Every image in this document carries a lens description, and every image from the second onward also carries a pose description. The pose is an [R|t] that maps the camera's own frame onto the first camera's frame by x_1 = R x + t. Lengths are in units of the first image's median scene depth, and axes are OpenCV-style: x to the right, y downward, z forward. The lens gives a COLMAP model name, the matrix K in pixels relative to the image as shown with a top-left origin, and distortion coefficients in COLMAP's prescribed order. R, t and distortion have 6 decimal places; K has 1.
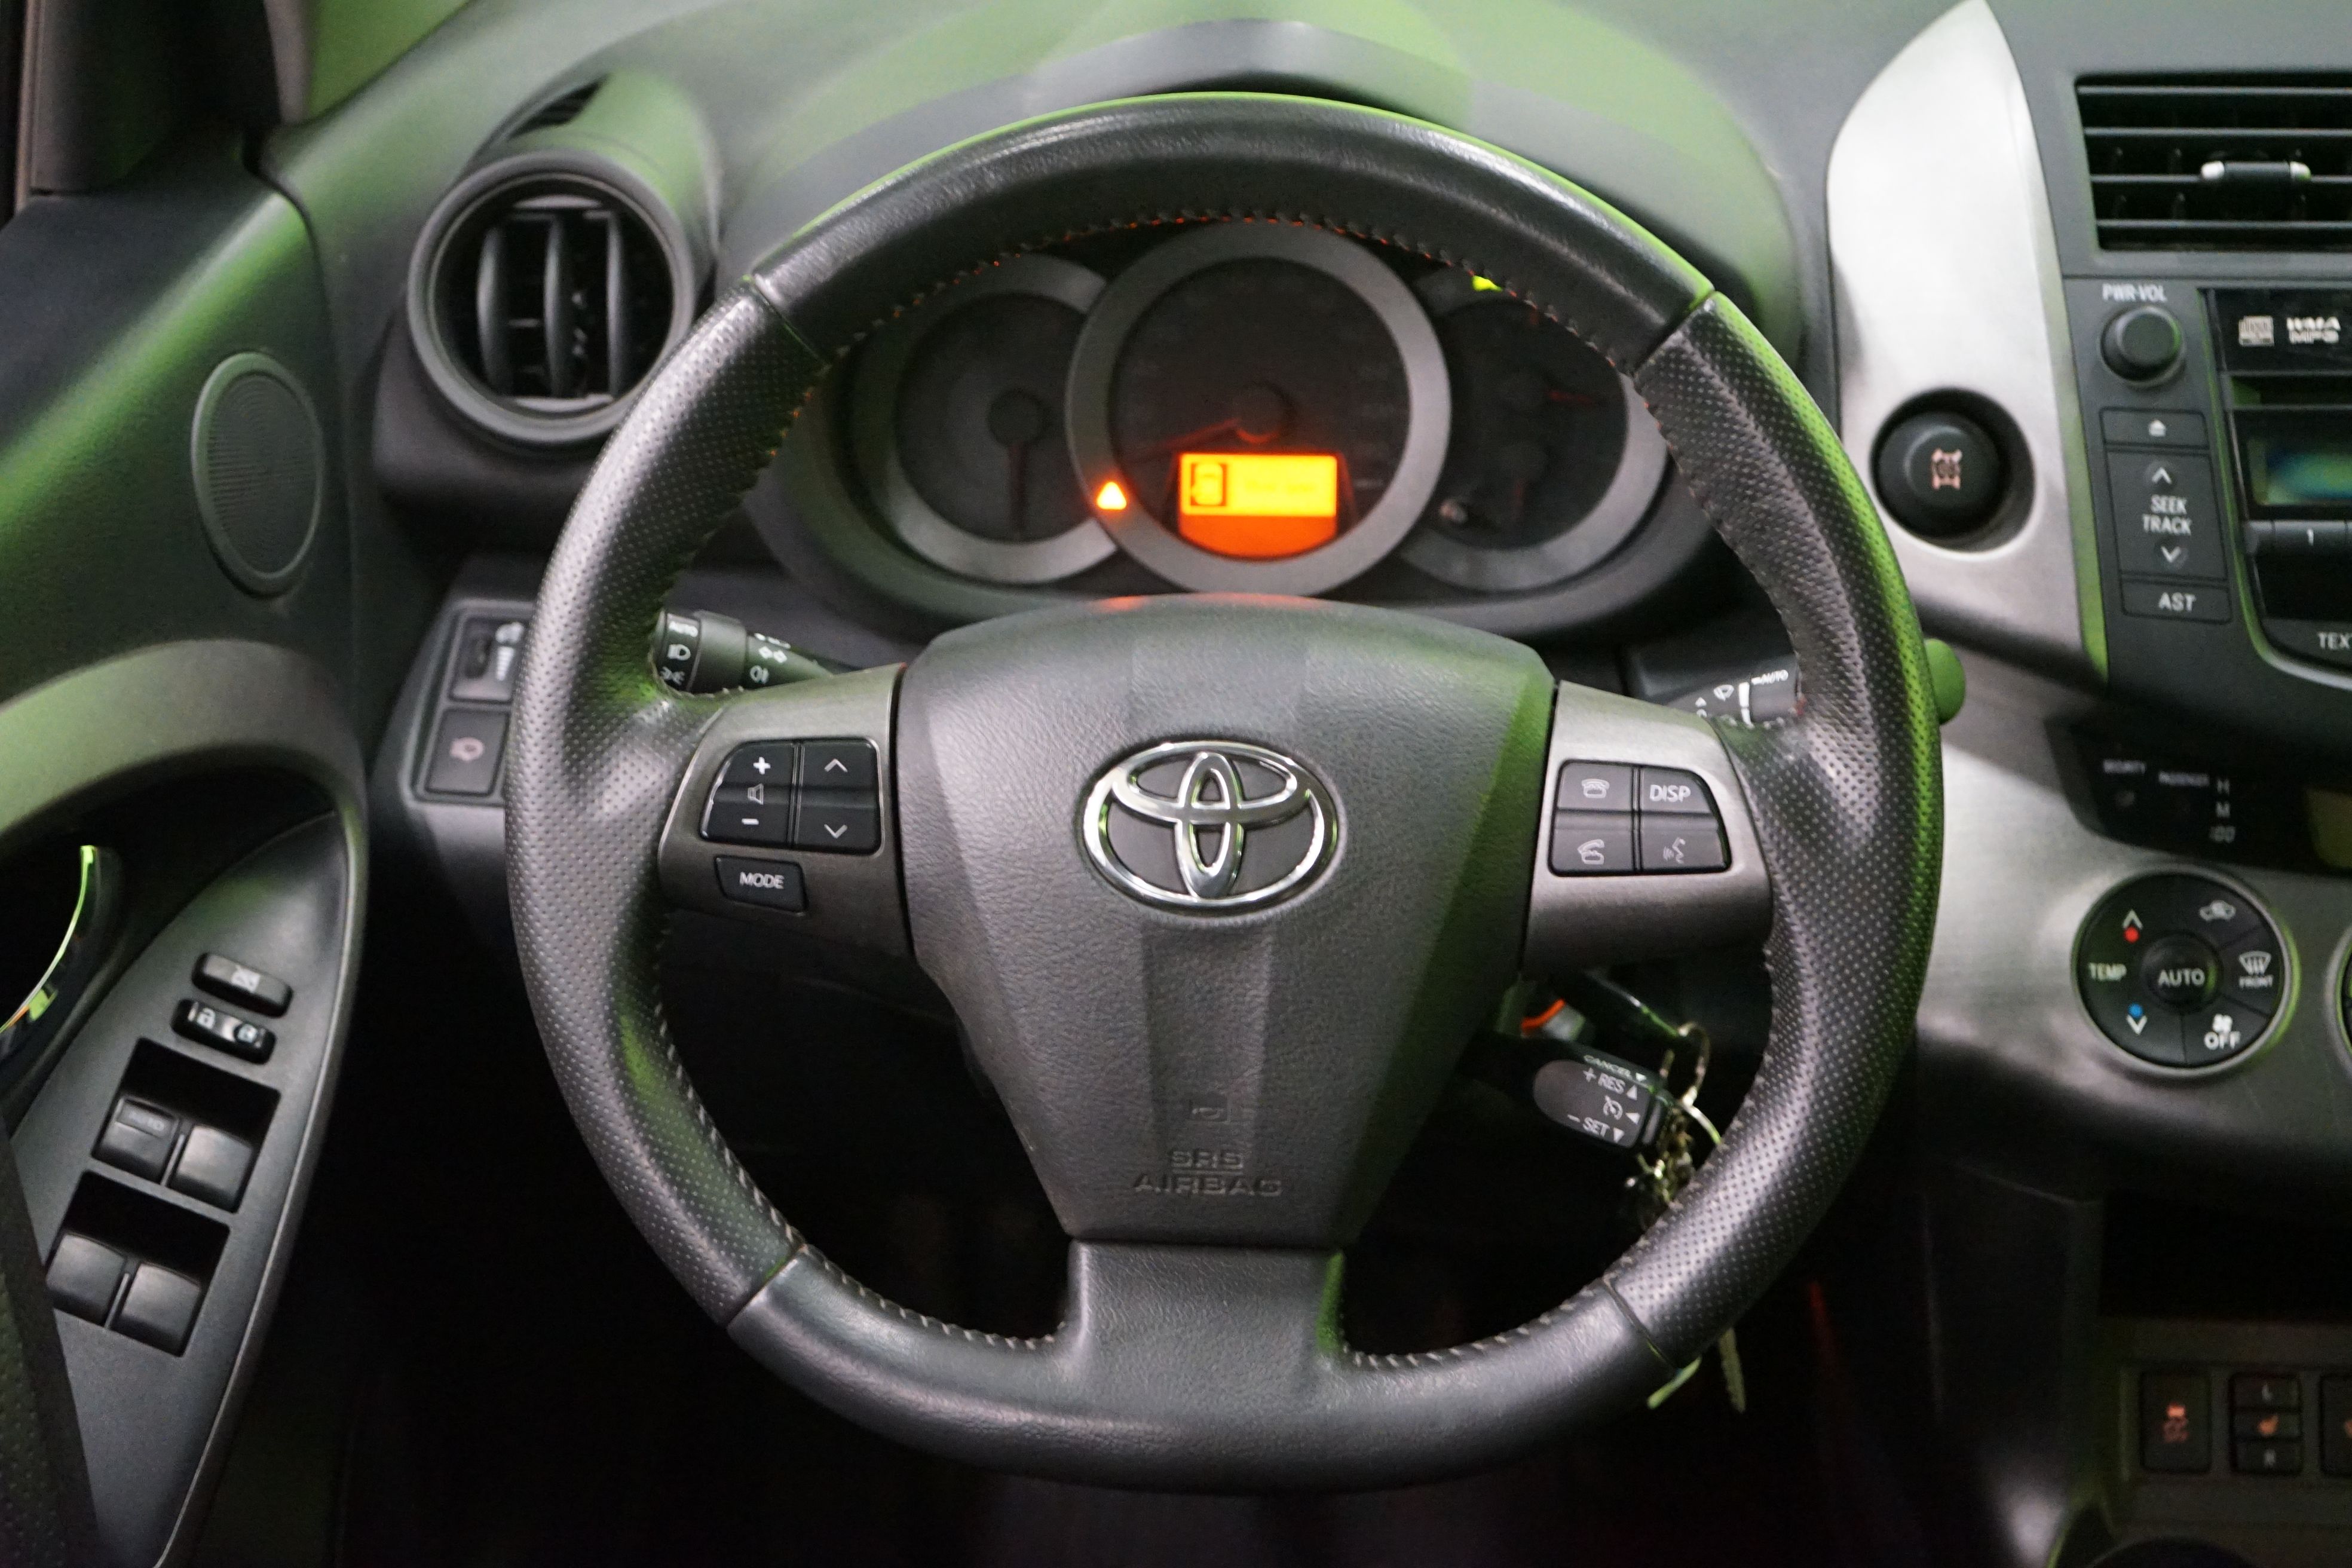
lens RADIAL K [[3412.6, 0, 1173.5], [0, 3412.6, 791.1], [0, 0, 1]] dist [0.000114, 0.000000]
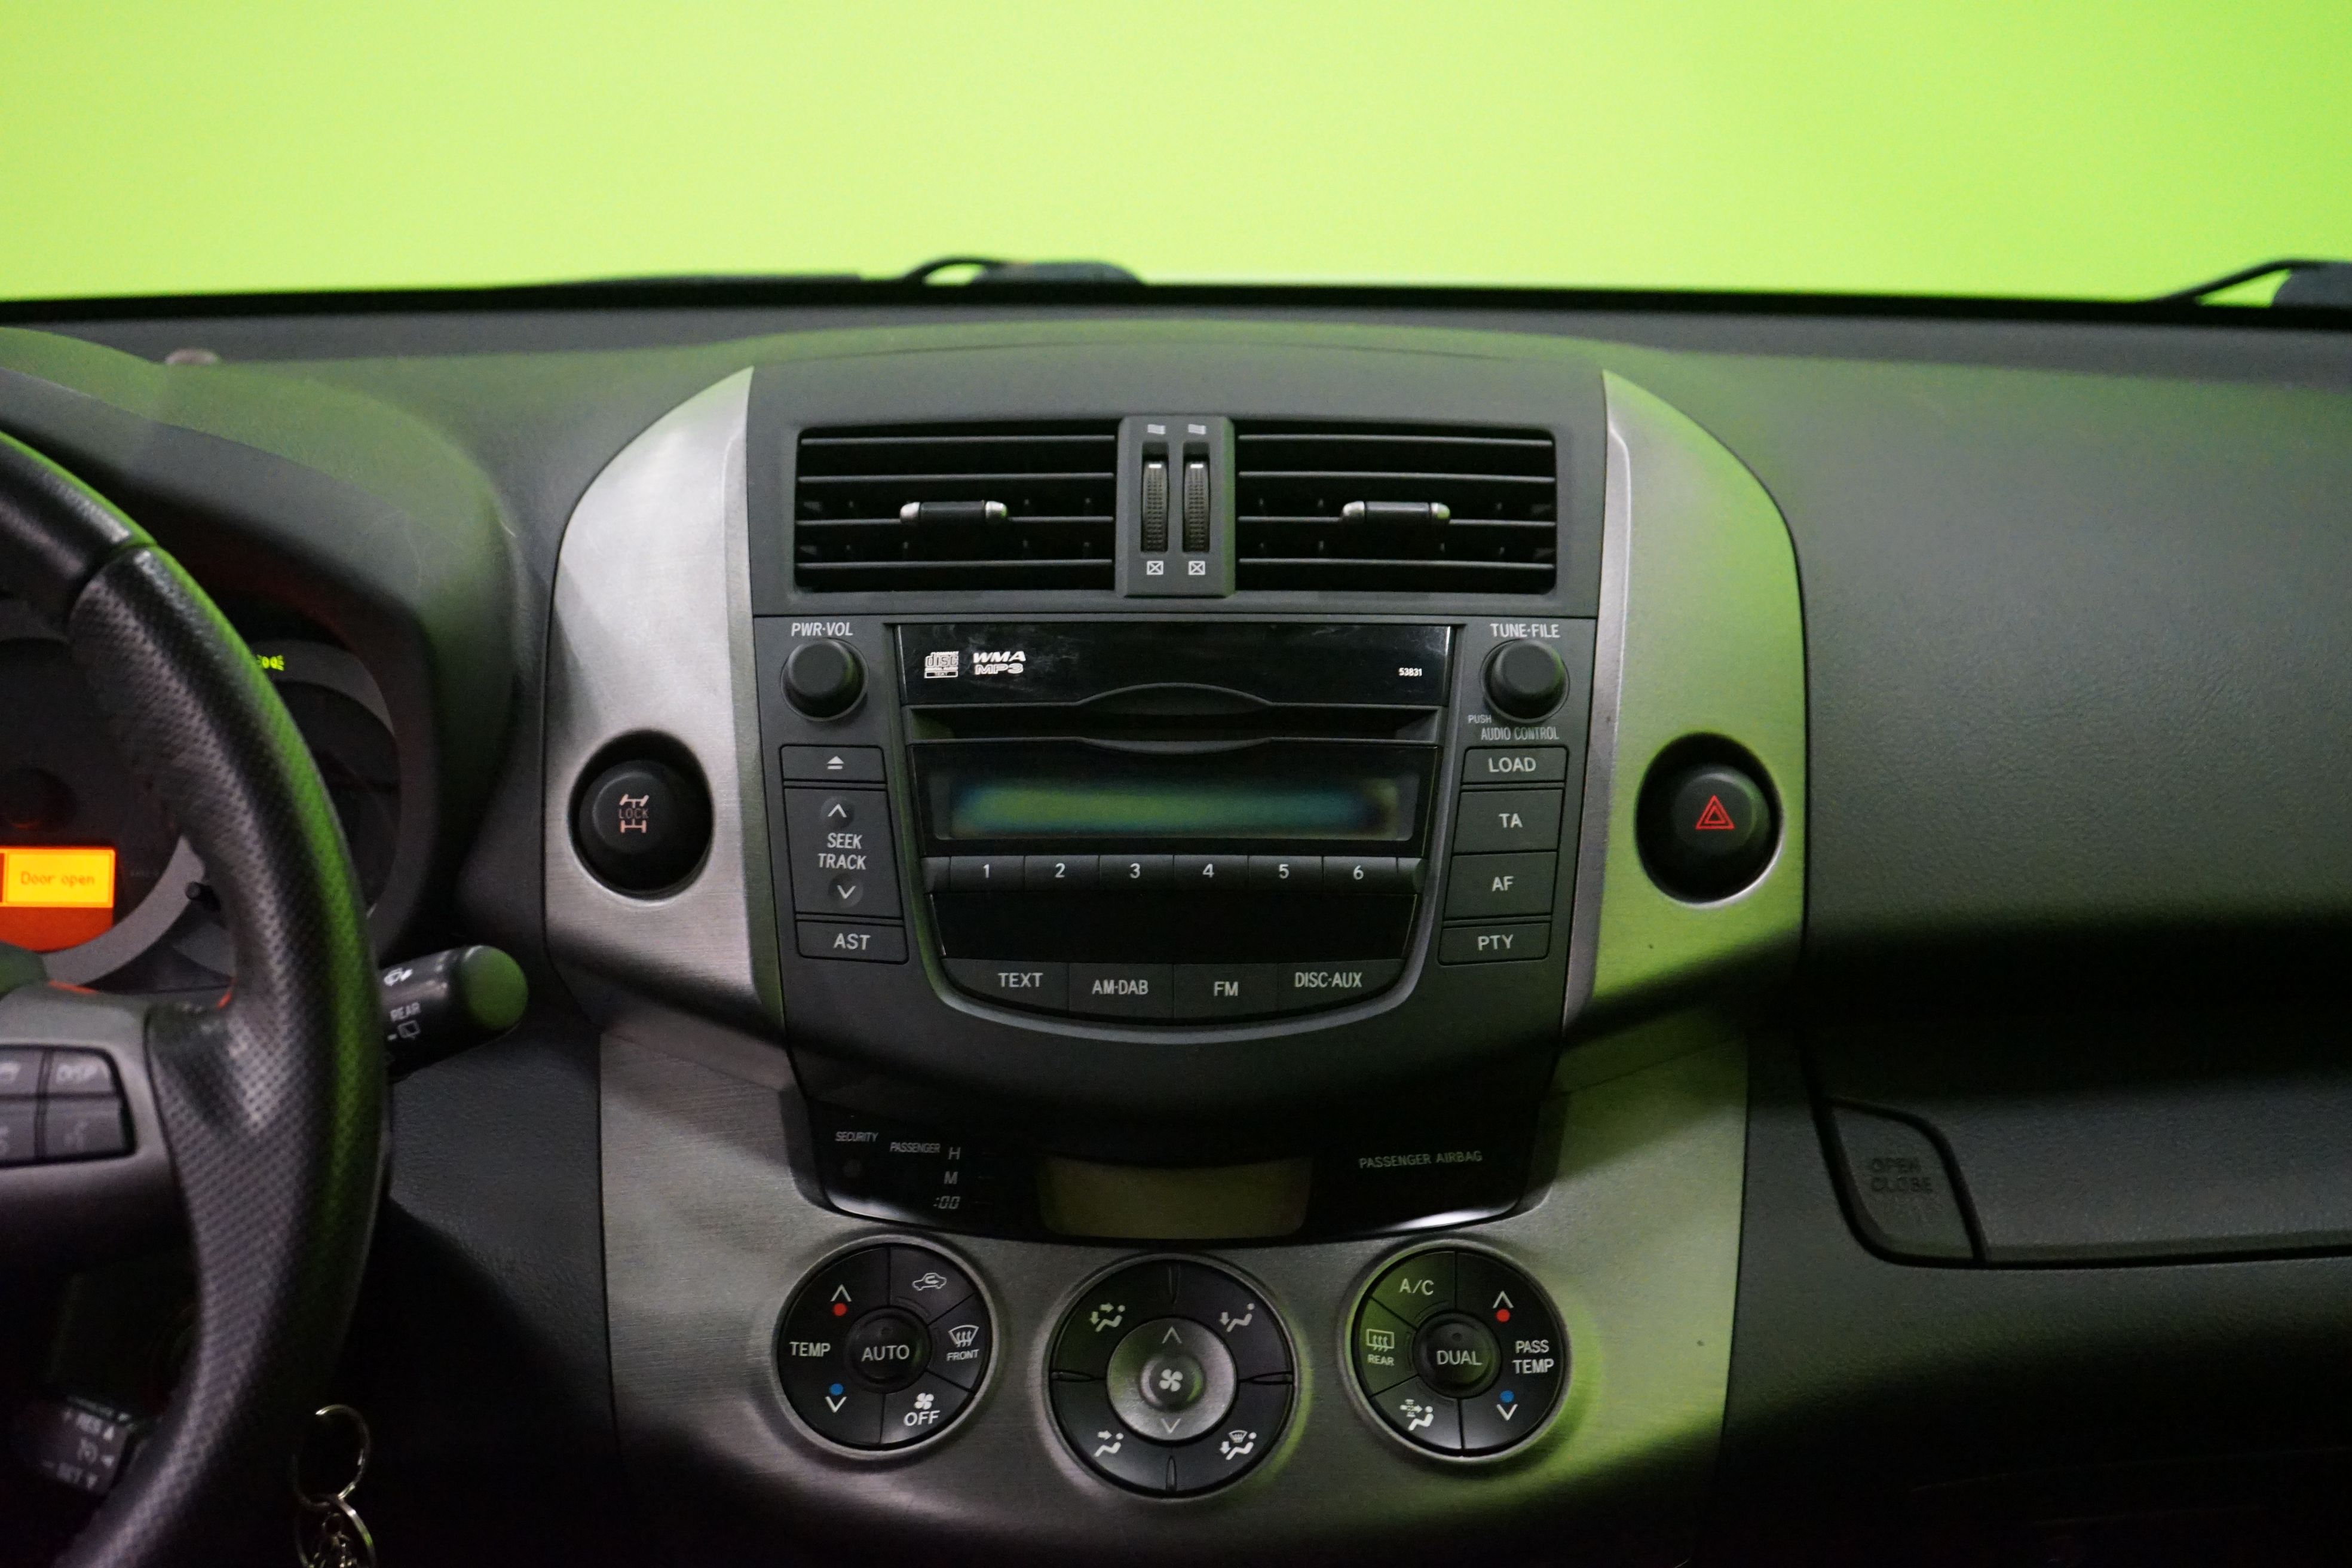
lens RADIAL K [[3473.1, 0, 1178.1], [0, 3473.1, 776.4], [0, 0, 1]] dist [-0.032701, 0.000000]
pose [[0.998397, -0.003822, 0.056467, 0.328672], [0.016017, 0.976012, -0.217128, 0.109574], [-0.054283, 0.217684, 0.974509, 0.048794]]
